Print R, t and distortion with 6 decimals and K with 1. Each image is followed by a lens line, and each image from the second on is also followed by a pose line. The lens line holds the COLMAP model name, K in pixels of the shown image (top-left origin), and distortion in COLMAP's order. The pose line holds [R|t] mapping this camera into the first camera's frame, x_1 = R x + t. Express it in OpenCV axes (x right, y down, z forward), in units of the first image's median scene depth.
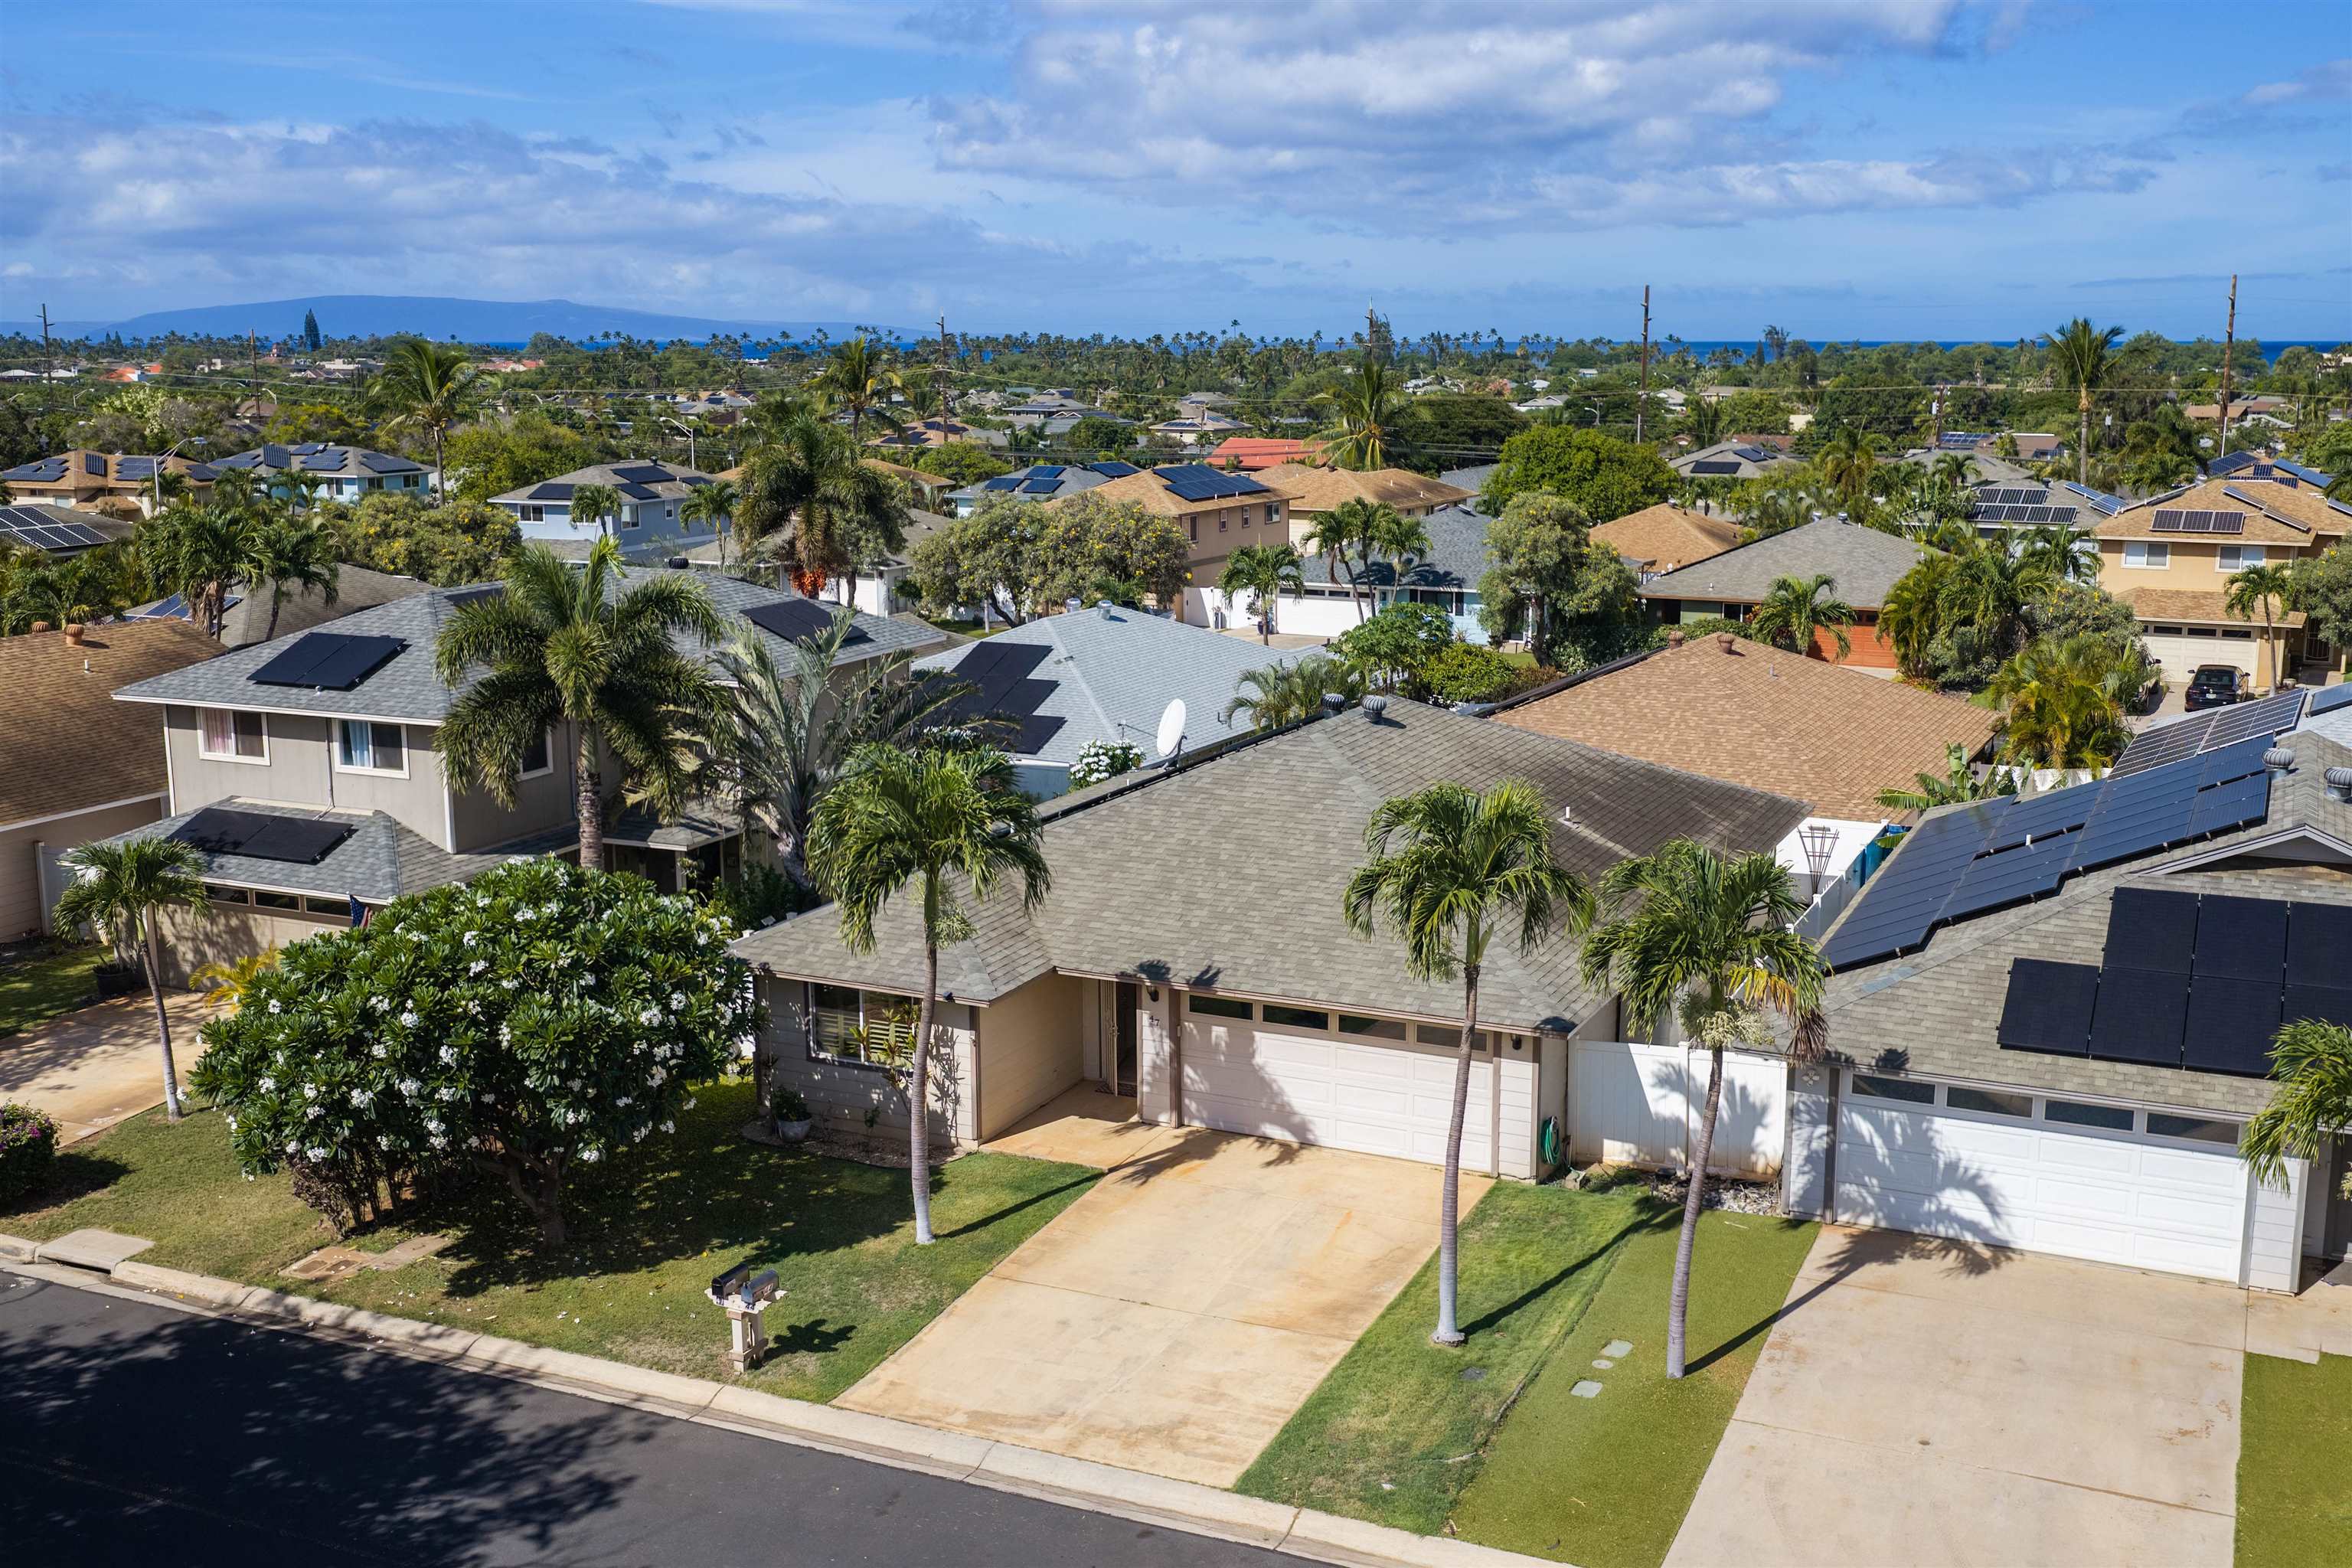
lens RADIAL K [[2296.0, 0, 1229.3], [0, 2296.0, 752.5], [0, 0, 1]] dist [0.010961, -0.012599]
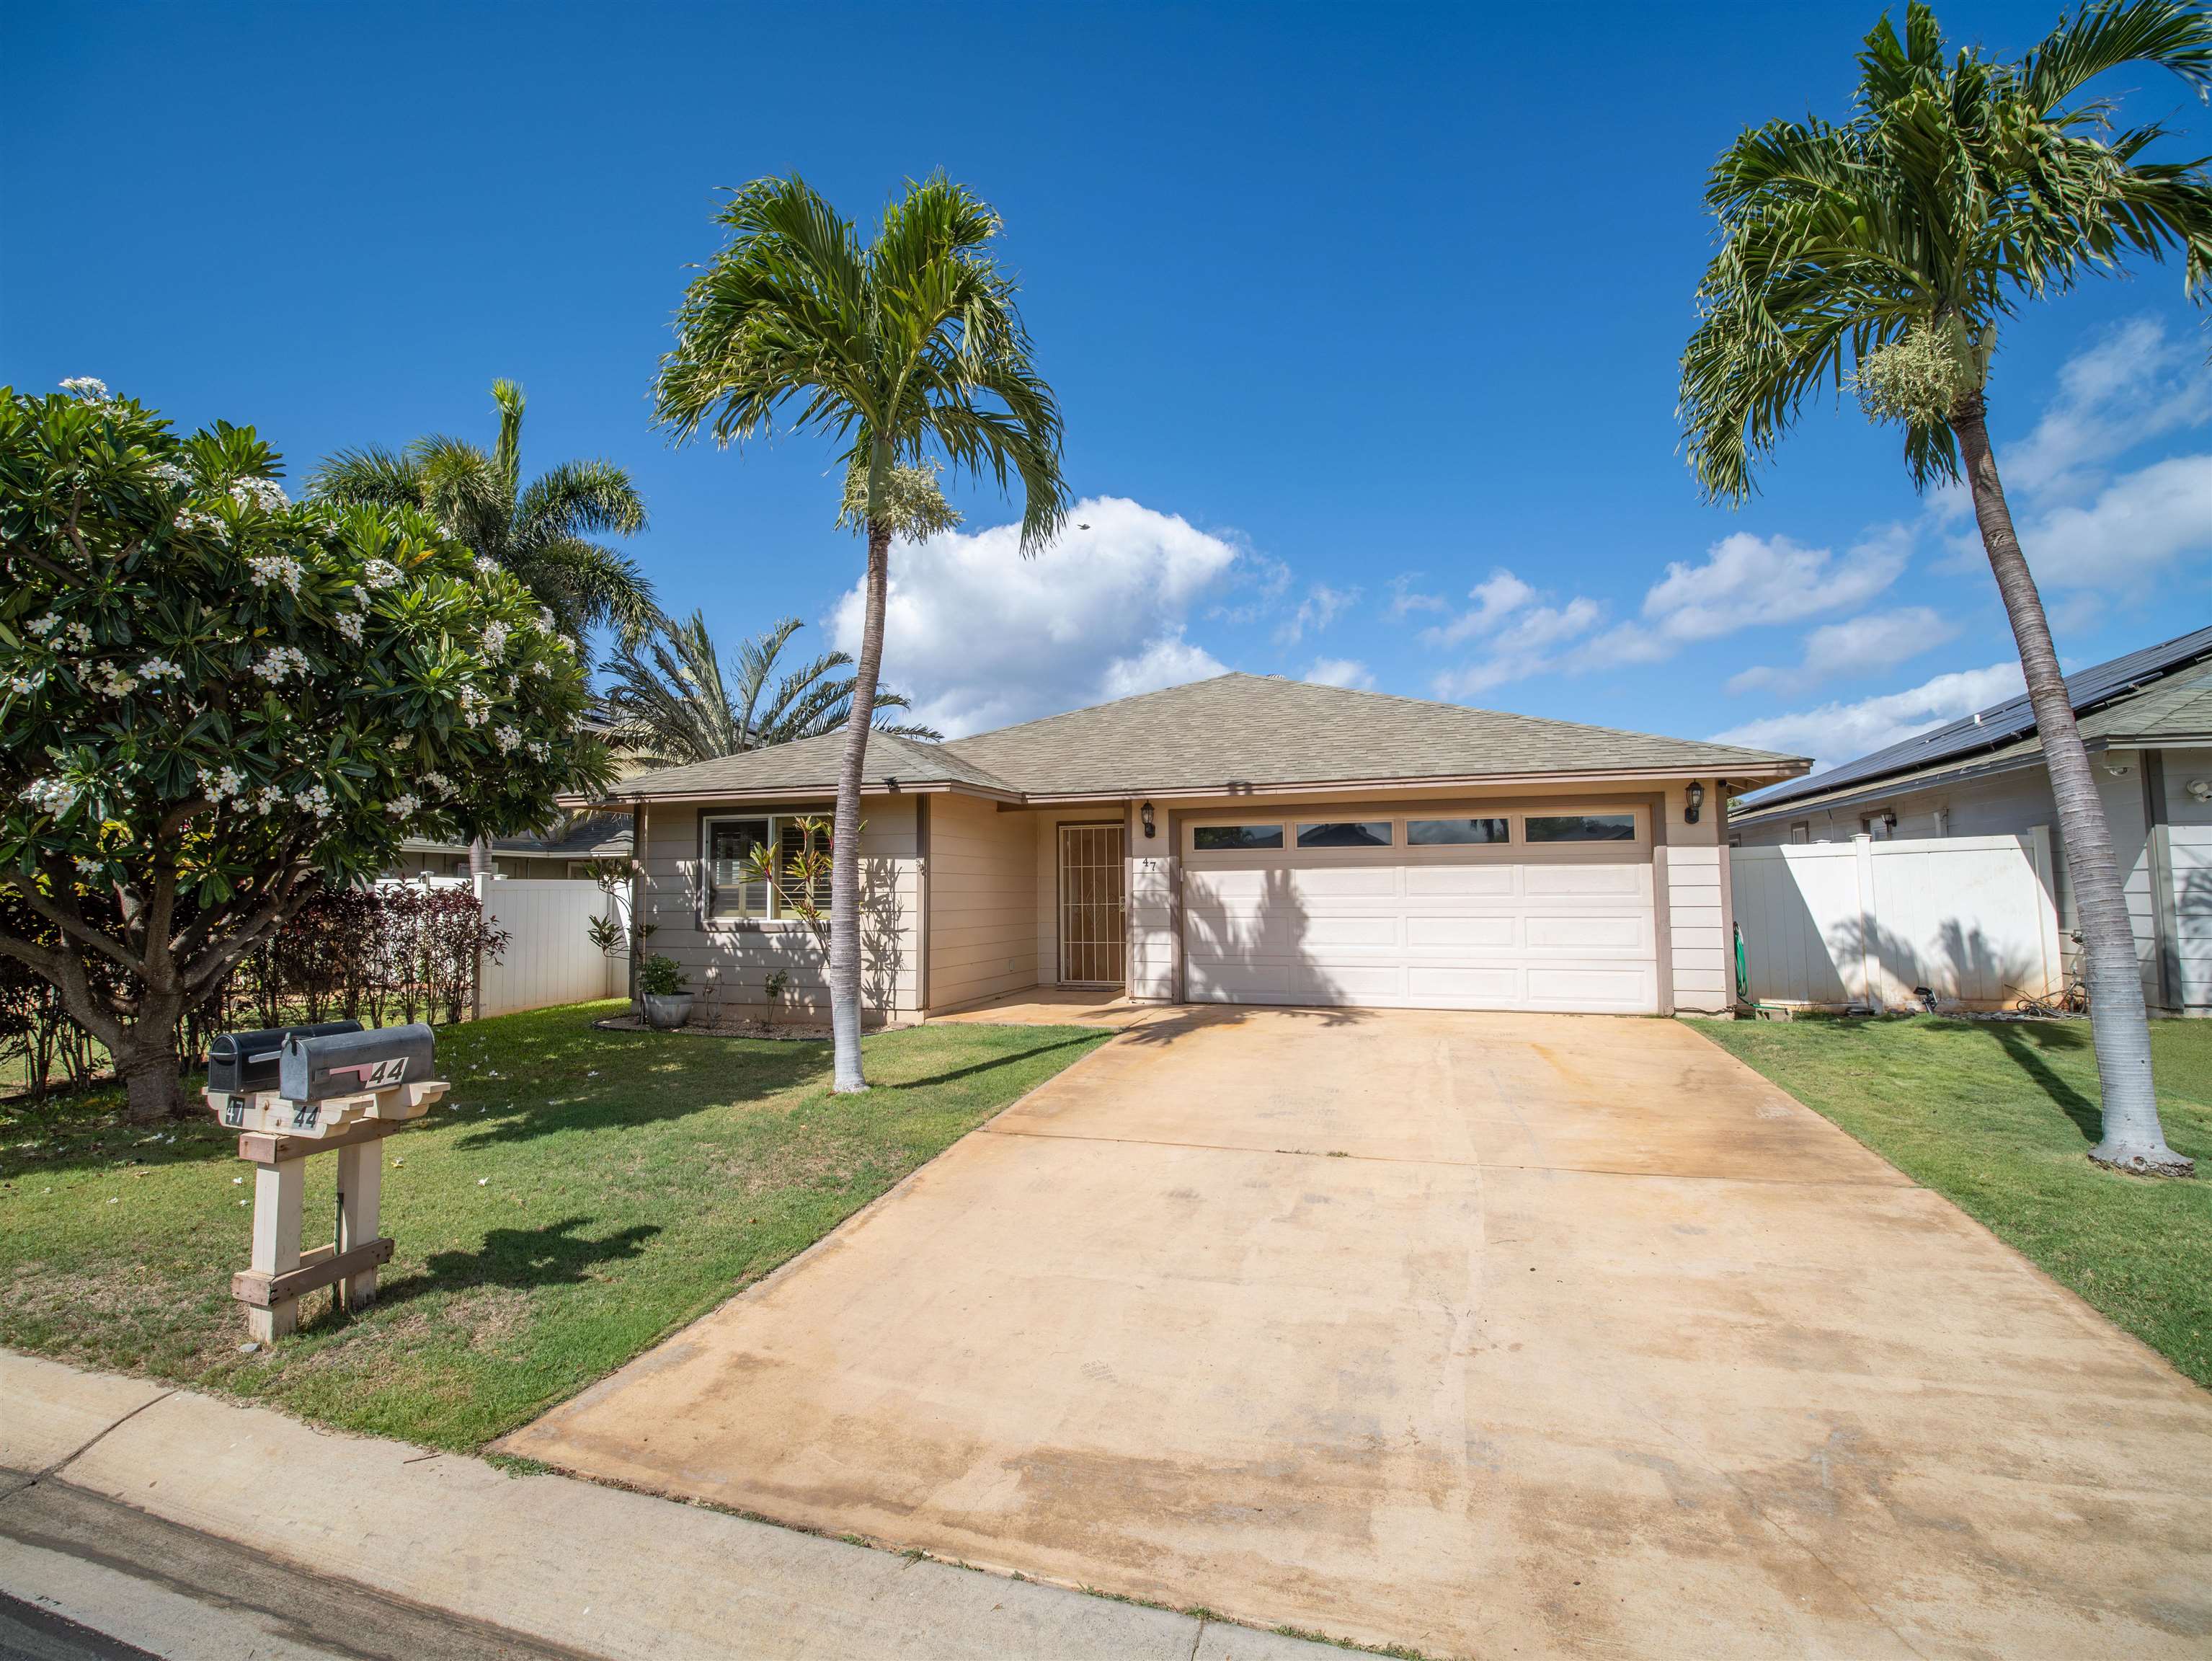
lens RADIAL K [[996.4, 0, 1075.5], [0, 996.4, 811.6], [0, 0, 1]] dist [-0.018830, 0.000157]
pose [[0.995479, -0.000493, 0.094981, -0.094545], [0.025251, 0.965376, -0.259639, 0.196508], [-0.091564, 0.260864, 0.961024, 0.699286]]
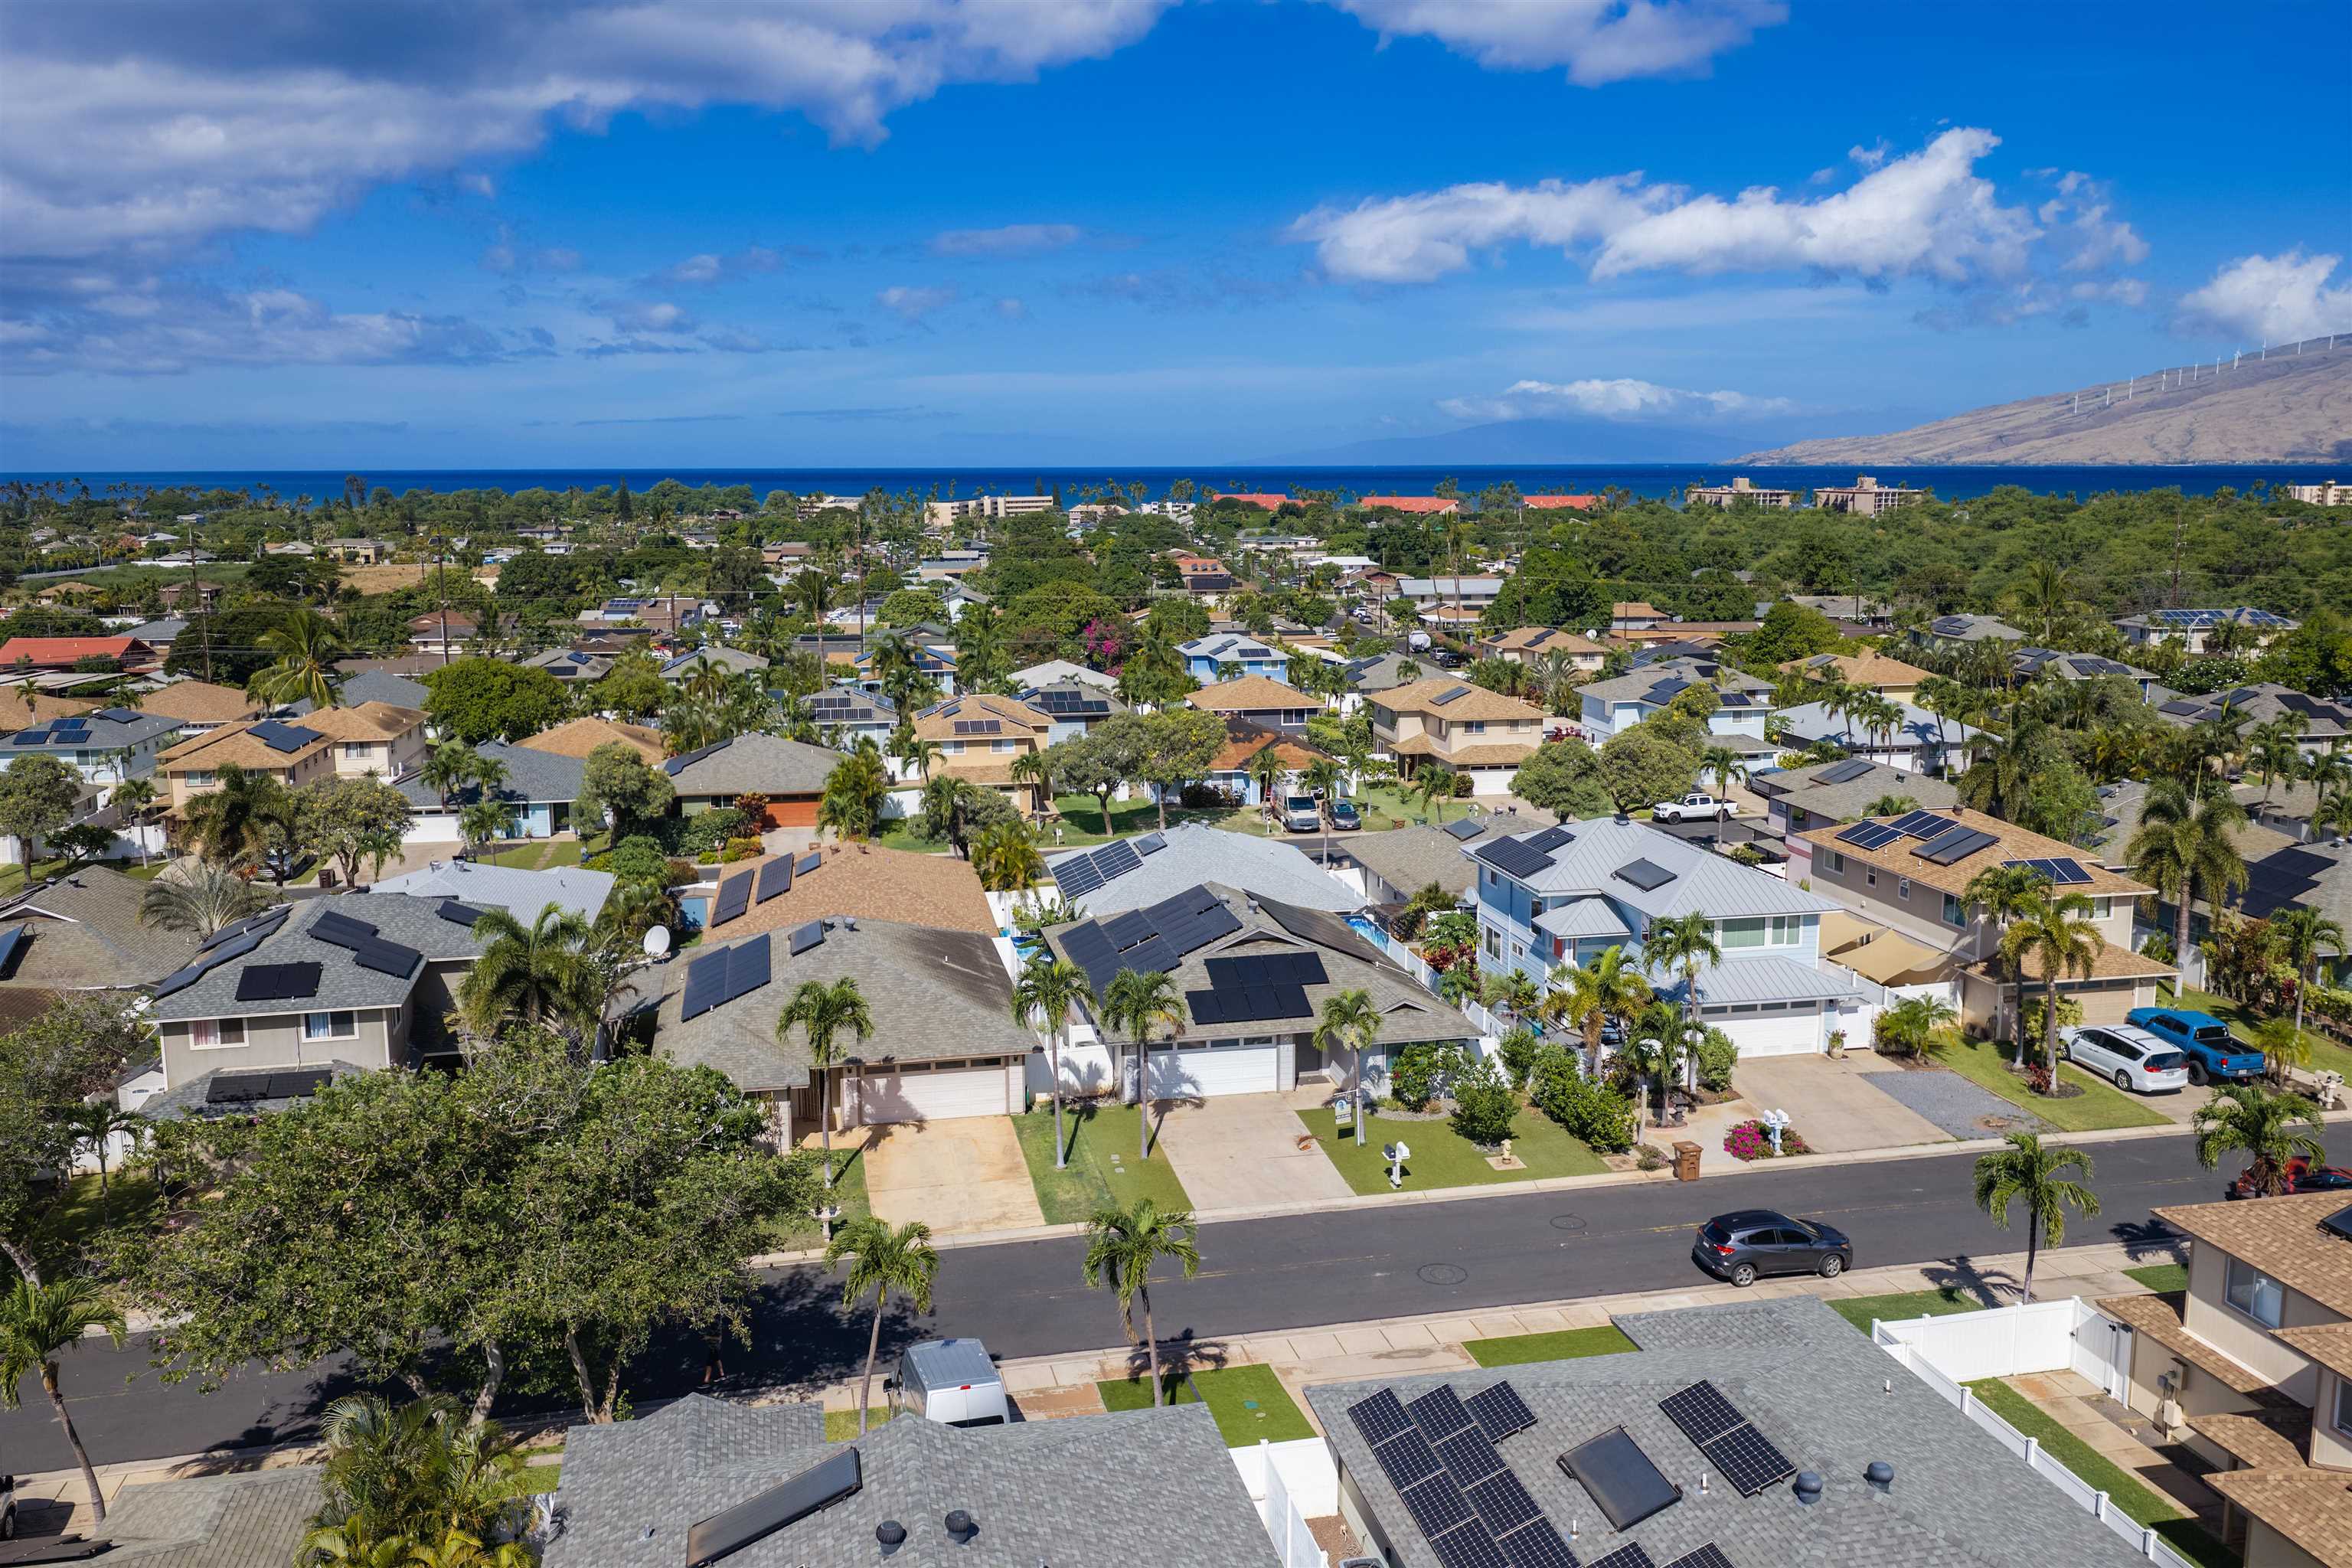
lens RADIAL K [[1937.7, 0, 1176.0], [0, 1937.7, 784.0], [0, 0, 1]] dist [0.004611, -0.000325]
pose [[0.799060, -0.101630, 0.592599, -0.918757], [0.110891, 0.993613, 0.020878, -0.186996], [-0.590937, 0.049031, 0.805227, -0.777149]]
